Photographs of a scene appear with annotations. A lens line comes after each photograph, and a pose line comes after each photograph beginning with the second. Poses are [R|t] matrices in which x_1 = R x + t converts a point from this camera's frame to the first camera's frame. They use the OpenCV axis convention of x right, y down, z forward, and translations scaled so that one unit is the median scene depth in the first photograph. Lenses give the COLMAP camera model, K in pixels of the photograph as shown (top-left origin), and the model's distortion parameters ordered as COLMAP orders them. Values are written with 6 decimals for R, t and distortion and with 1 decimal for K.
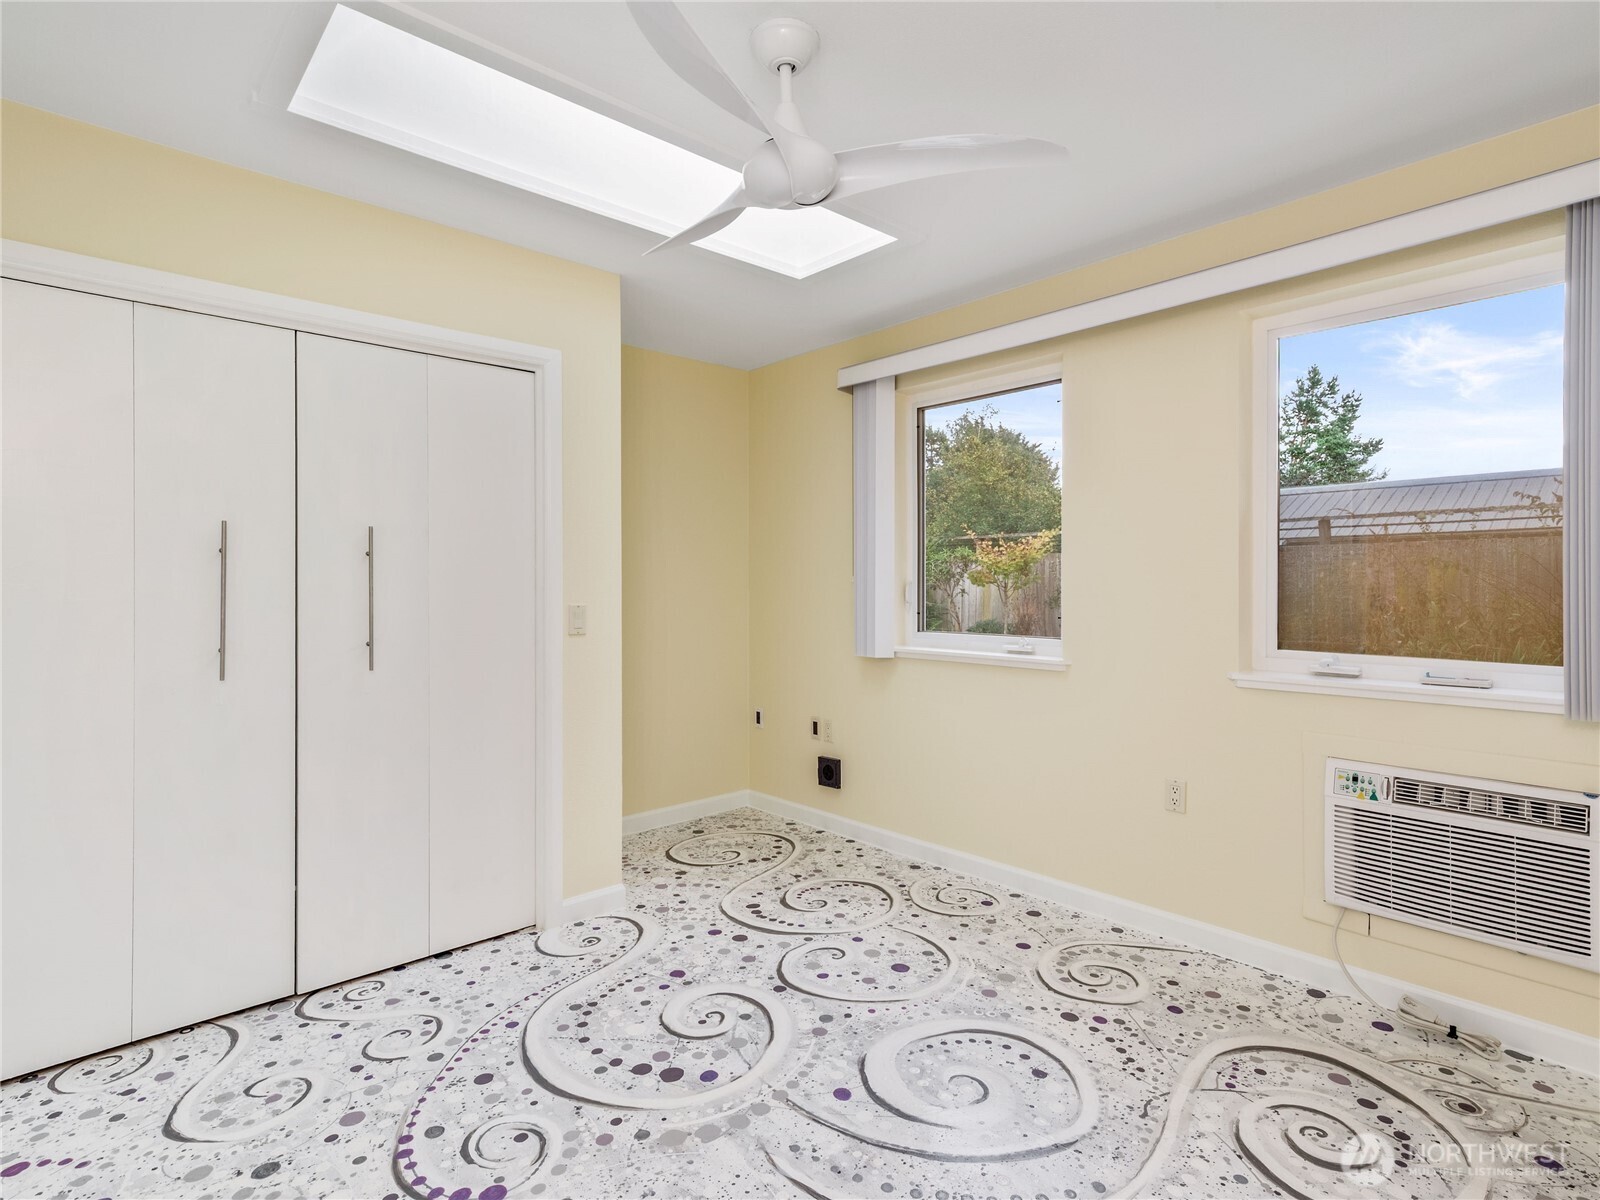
lens RADIAL K [[816.8, 0, 805.1], [0, 816.8, 590.5], [0, 0, 1]] dist [0.014356, 0.000840]
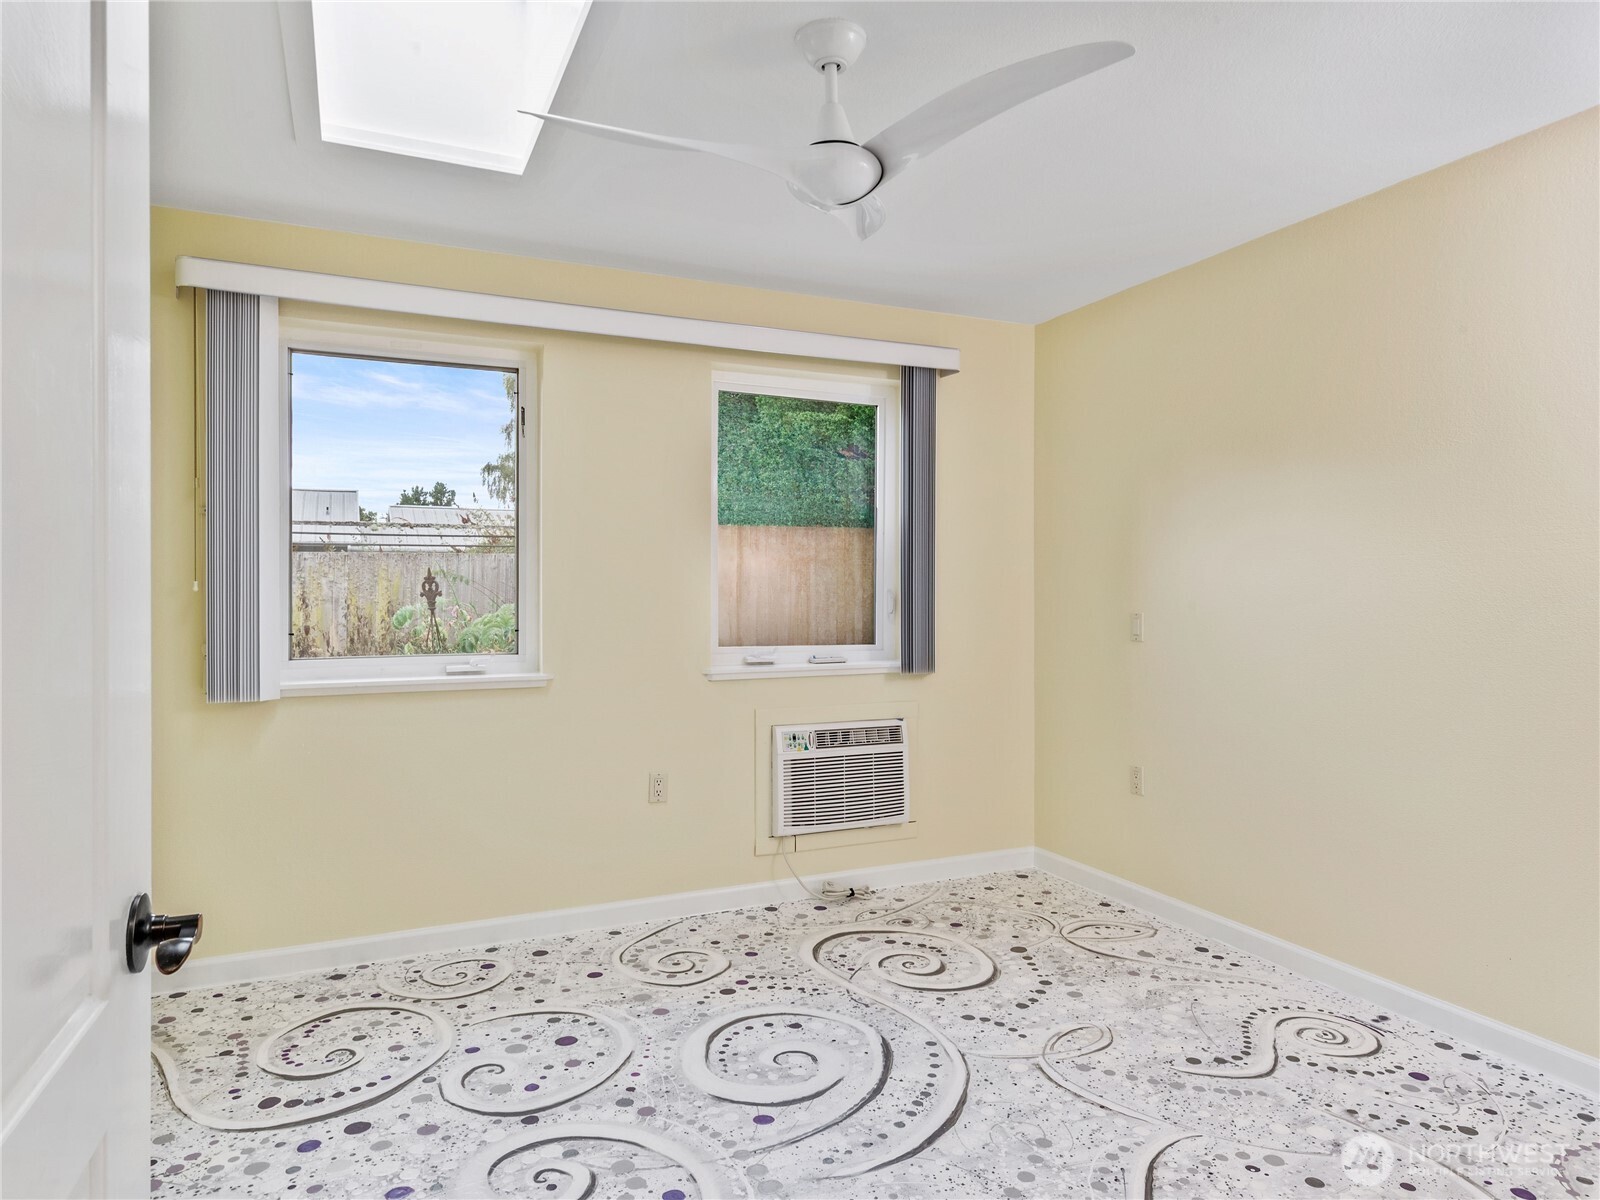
lens RADIAL K [[959.4, 0, 804.7], [0, 959.4, 598.7], [0, 0, 1]] dist [0.008149, -0.000858]
pose [[0.324844, -0.004869, 0.945755, -0.743070], [0.008726, 0.999960, 0.002151, -0.002337], [-0.945728, 0.007554, 0.324873, 0.428438]]
